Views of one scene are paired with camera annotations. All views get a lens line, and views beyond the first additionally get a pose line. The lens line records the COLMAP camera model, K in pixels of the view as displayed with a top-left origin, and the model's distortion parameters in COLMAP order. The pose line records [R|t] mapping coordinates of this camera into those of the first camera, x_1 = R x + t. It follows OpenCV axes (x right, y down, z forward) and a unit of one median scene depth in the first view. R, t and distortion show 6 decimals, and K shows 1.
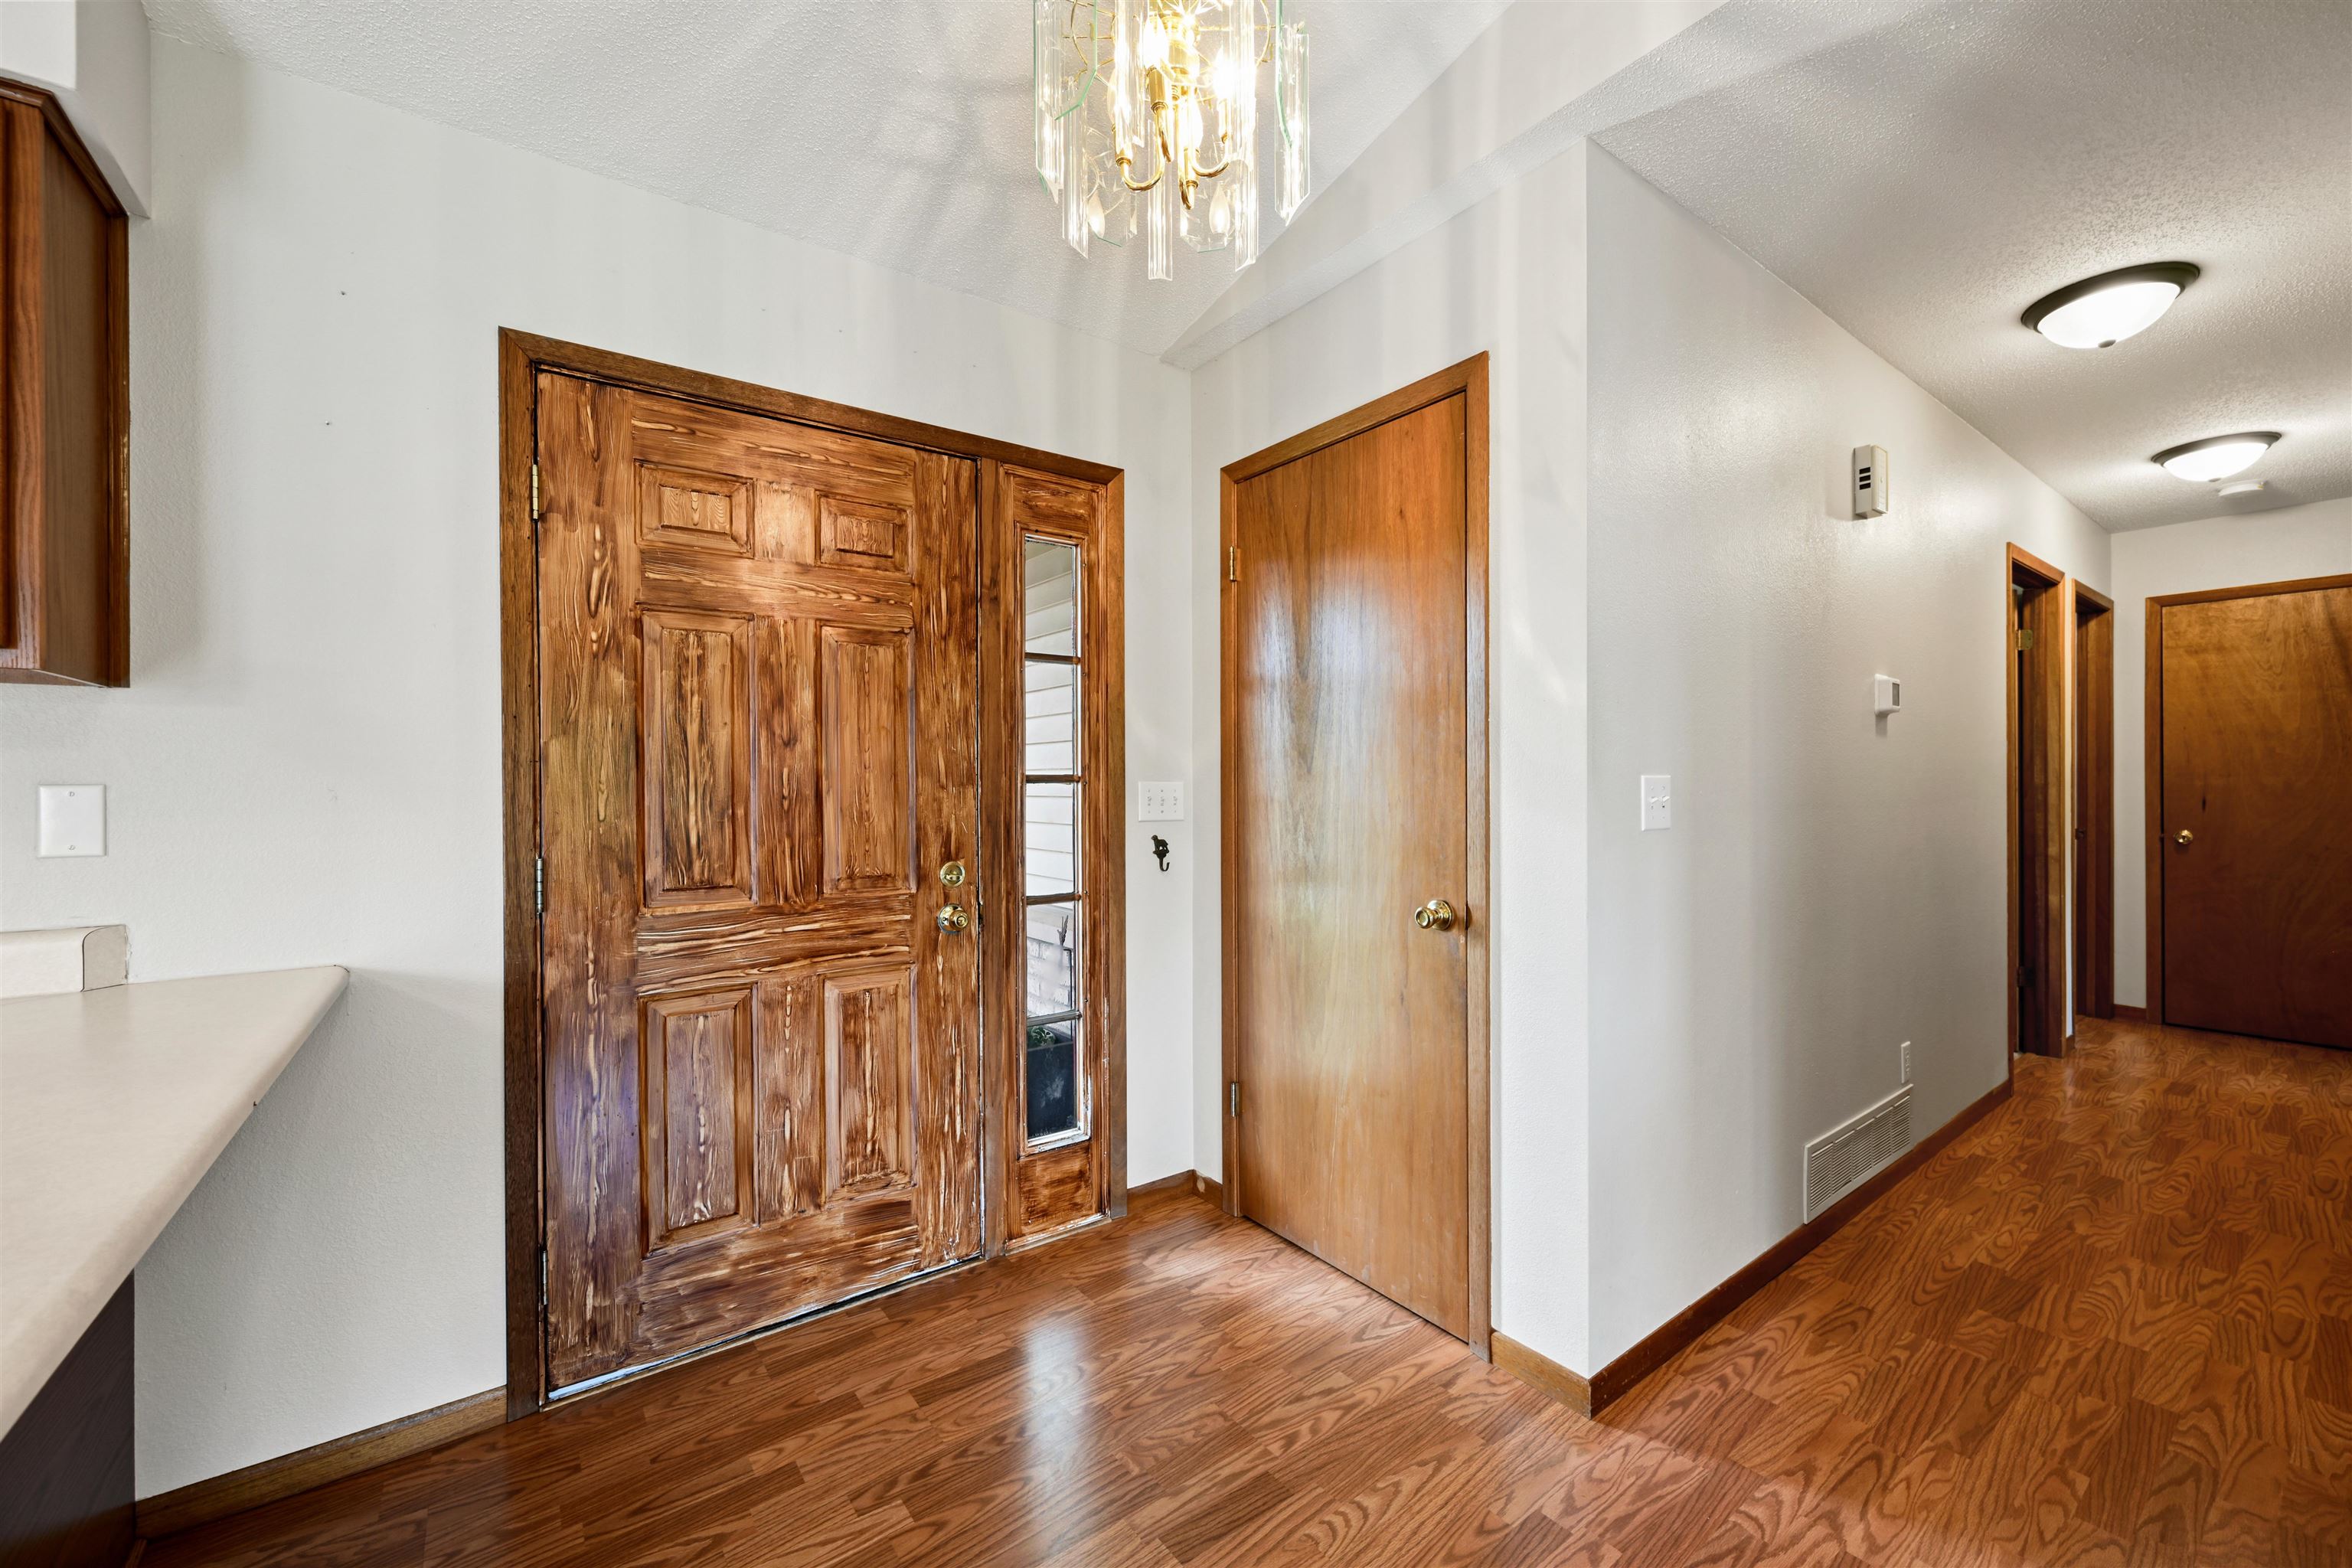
lens RADIAL K [[927.8, 0, 1173.4], [0, 927.8, 792.0], [0, 0, 1]] dist [-0.001597, 0.000132]
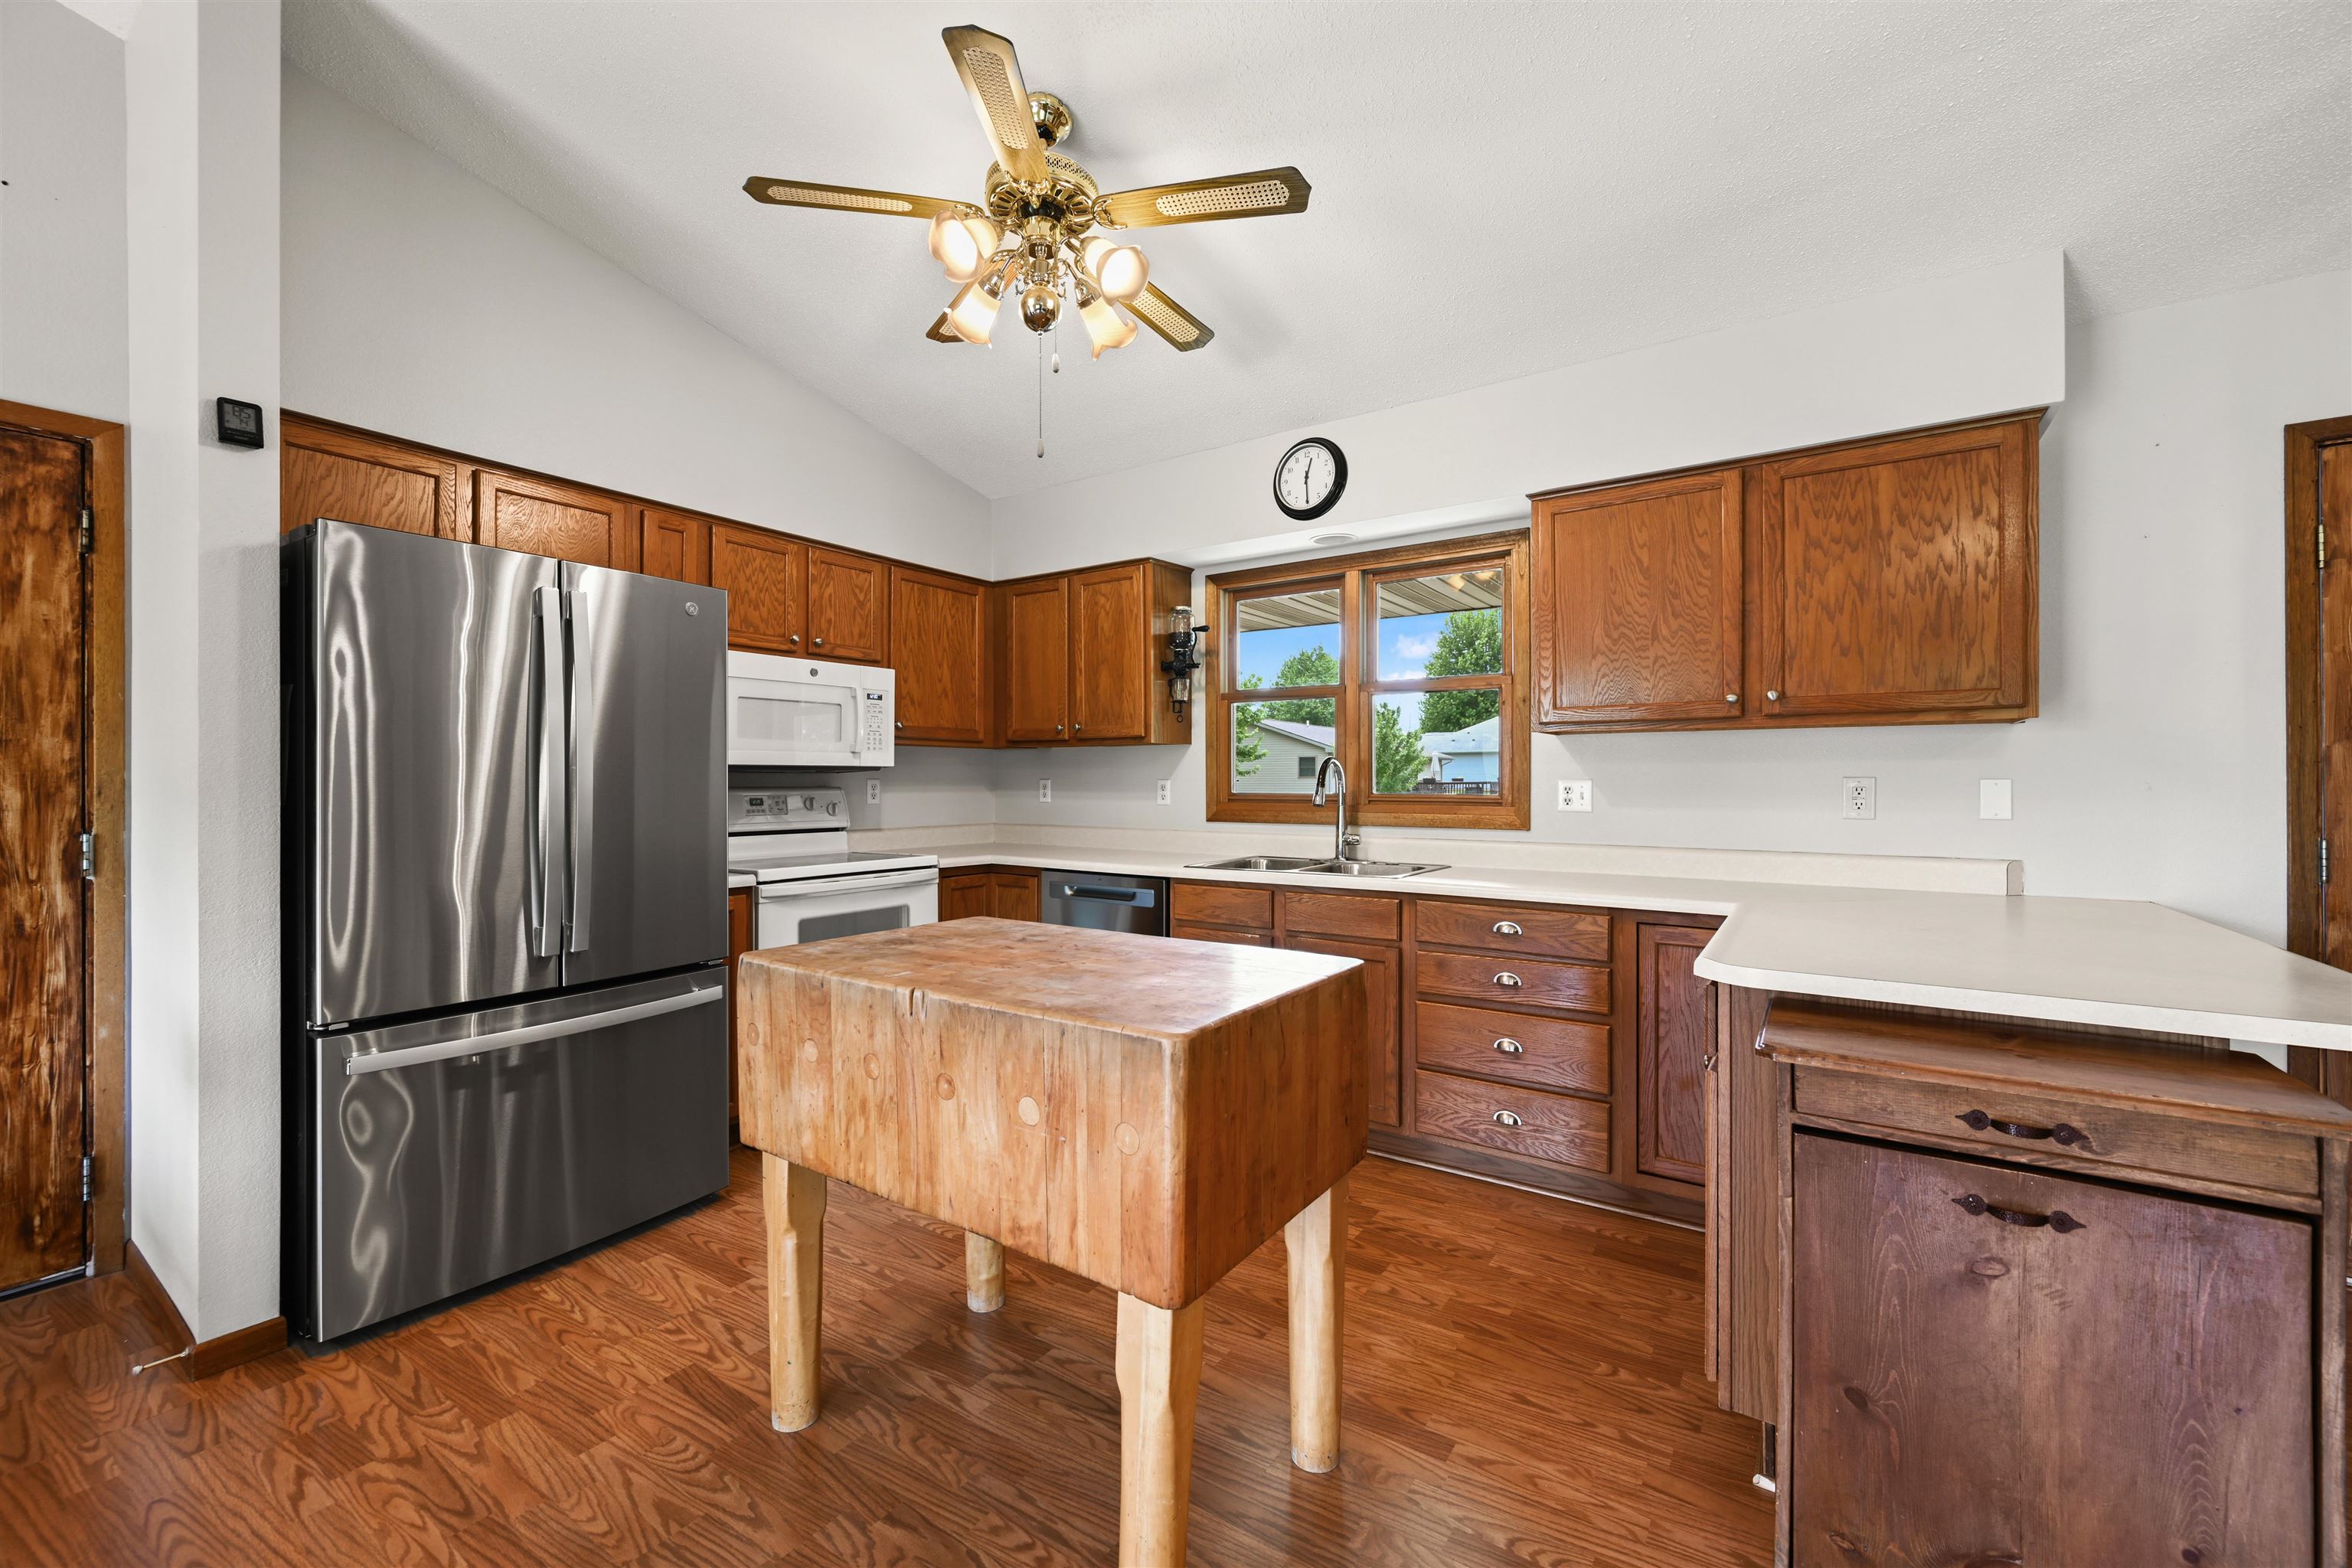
lens RADIAL K [[927.8, 0, 1182.0], [0, 927.8, 773.1], [0, 0, 1]] dist [-0.001597, 0.000132]
pose [[0.322854, 0.004228, -0.946439, -0.002182], [-0.004499, 0.999986, 0.002933, -0.013190], [0.946438, 0.003311, 0.322868, -0.777921]]
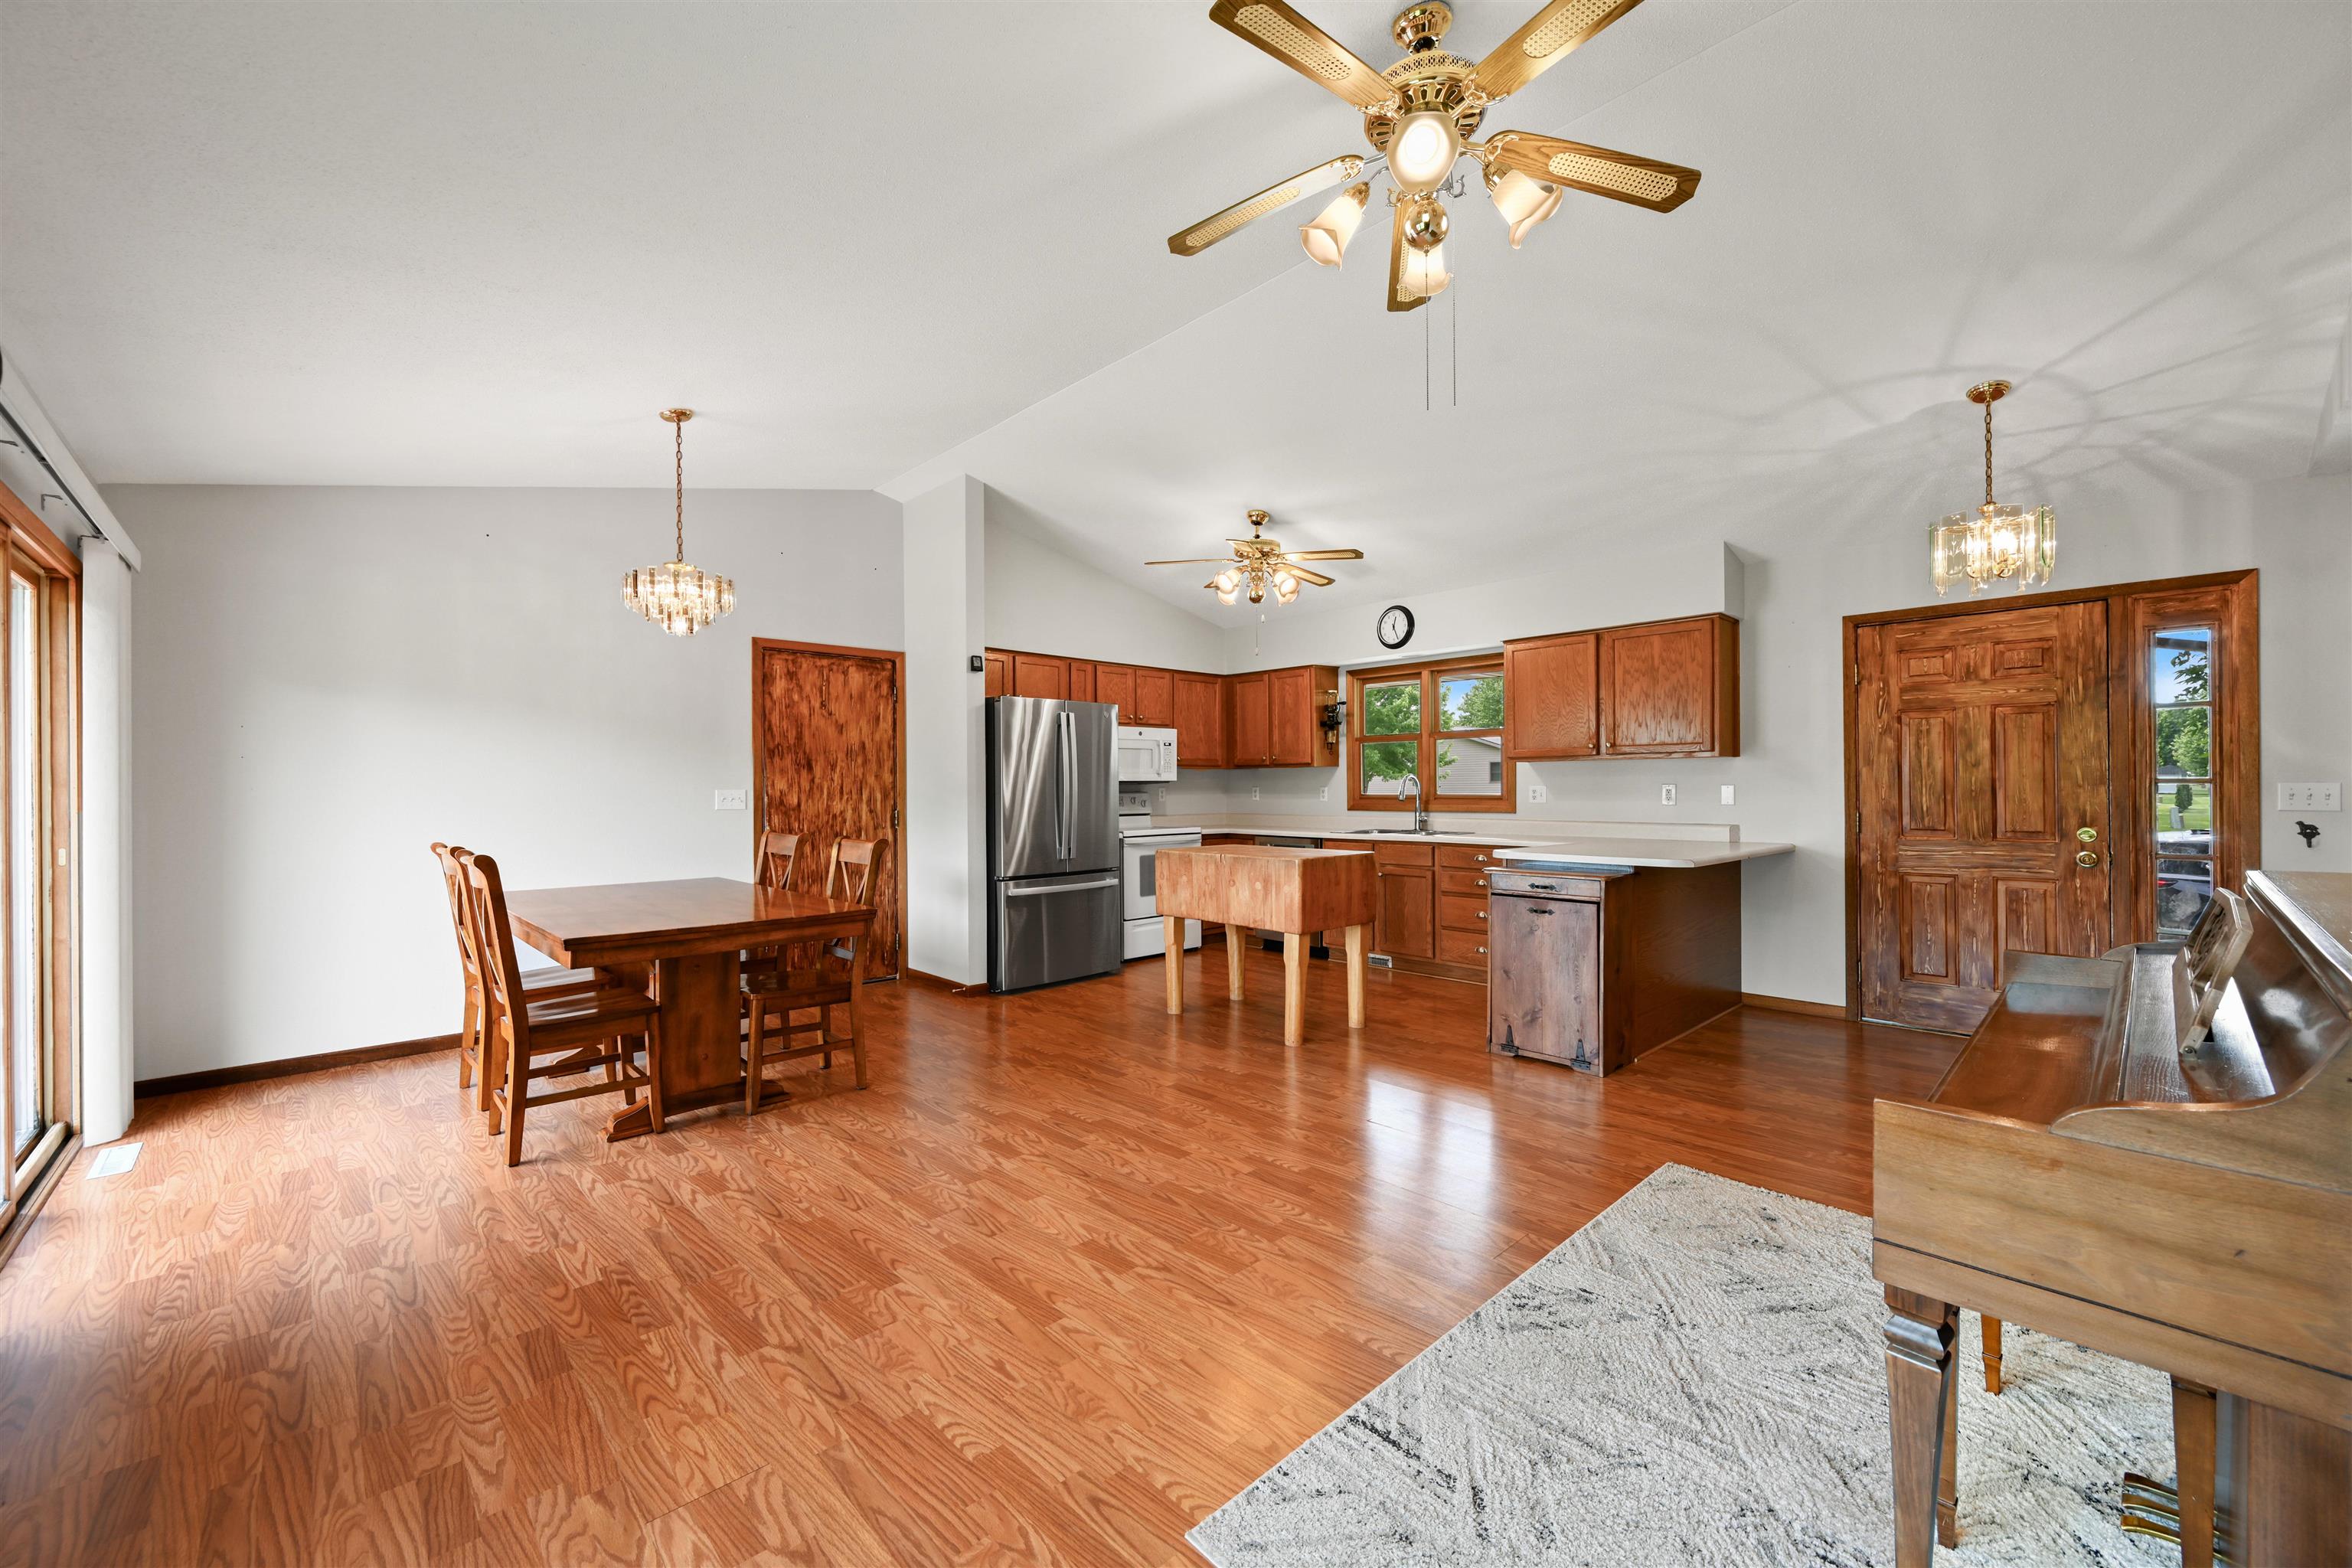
lens RADIAL K [[927.8, 0, 1185.4], [0, 927.8, 780.5], [0, 0, 1]] dist [-0.001597, 0.000132]
pose [[0.116162, 0.004158, -0.993222, 1.572091], [0.003438, 0.999984, 0.004588, -0.035720], [0.993224, -0.003948, 0.116145, -1.107194]]
